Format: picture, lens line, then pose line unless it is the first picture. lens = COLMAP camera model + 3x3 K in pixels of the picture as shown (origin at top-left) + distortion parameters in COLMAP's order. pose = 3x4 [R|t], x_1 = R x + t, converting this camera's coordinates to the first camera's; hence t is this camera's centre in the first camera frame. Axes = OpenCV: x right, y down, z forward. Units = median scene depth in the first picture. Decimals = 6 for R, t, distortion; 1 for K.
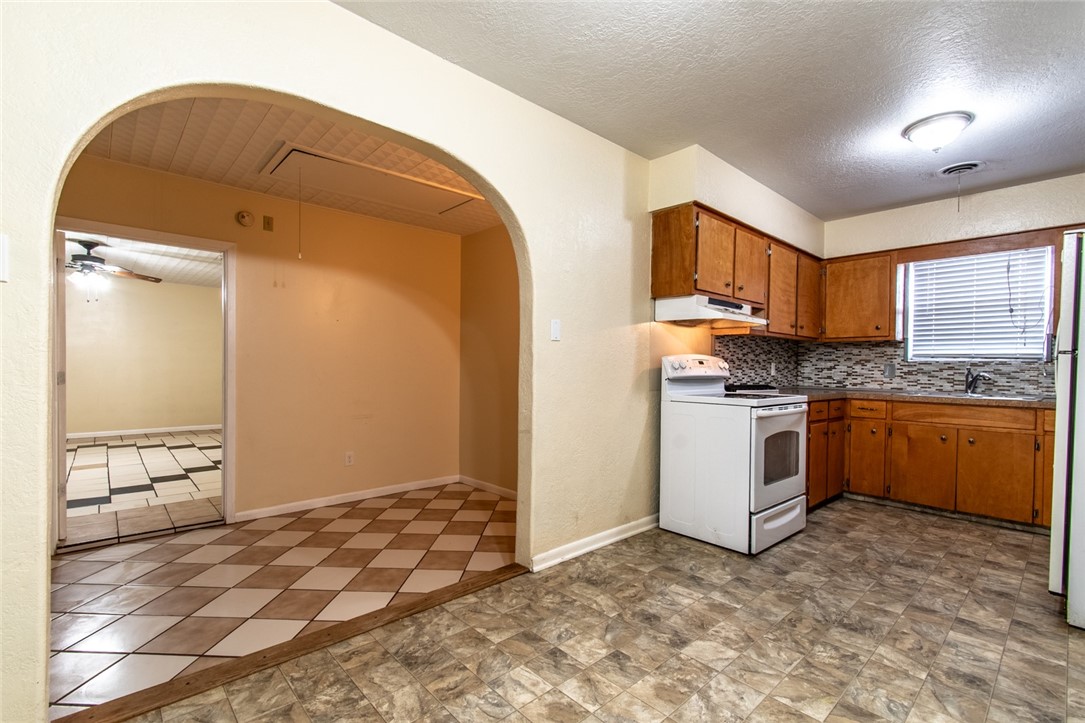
lens RADIAL K [[498.7, 0, 528.2], [0, 498.7, 371.2], [0, 0, 1]] dist [0.004207, -0.001637]
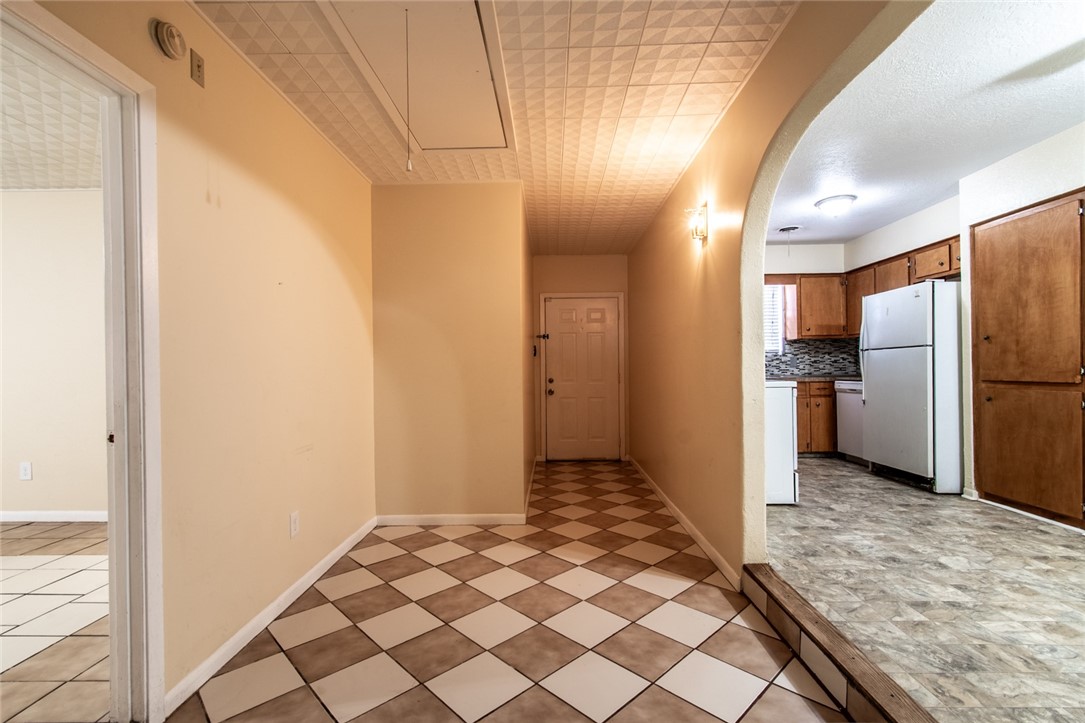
lens RADIAL K [[498.7, 0, 557.3], [0, 498.7, 367.7], [0, 0, 1]] dist [0.004207, -0.001637]
pose [[0.674262, -0.018627, 0.738257, -0.682469], [0.030659, 0.999526, -0.002783, 0.005541], [-0.737855, 0.024511, 0.674514, 0.445473]]
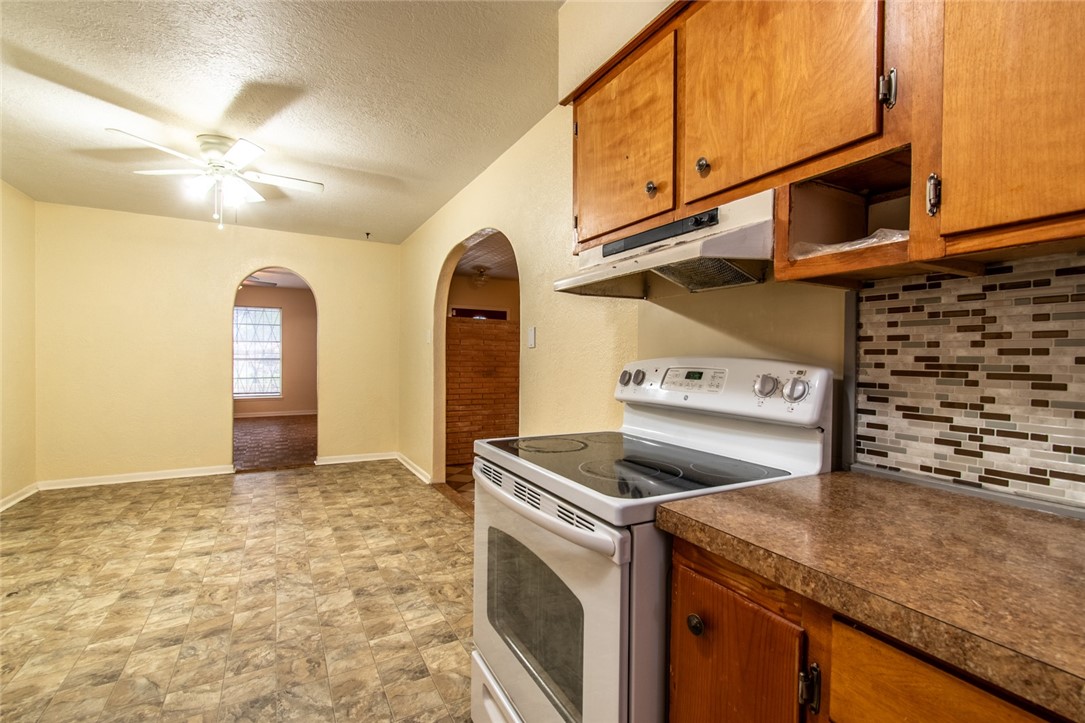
lens RADIAL K [[498.7, 0, 549.0], [0, 498.7, 357.9], [0, 0, 1]] dist [0.004207, -0.001637]
pose [[-0.233424, -0.008890, -0.972334, 0.742883], [-0.020174, 0.999787, -0.004298, -0.025562], [0.972166, 0.018613, -0.233554, 0.916060]]
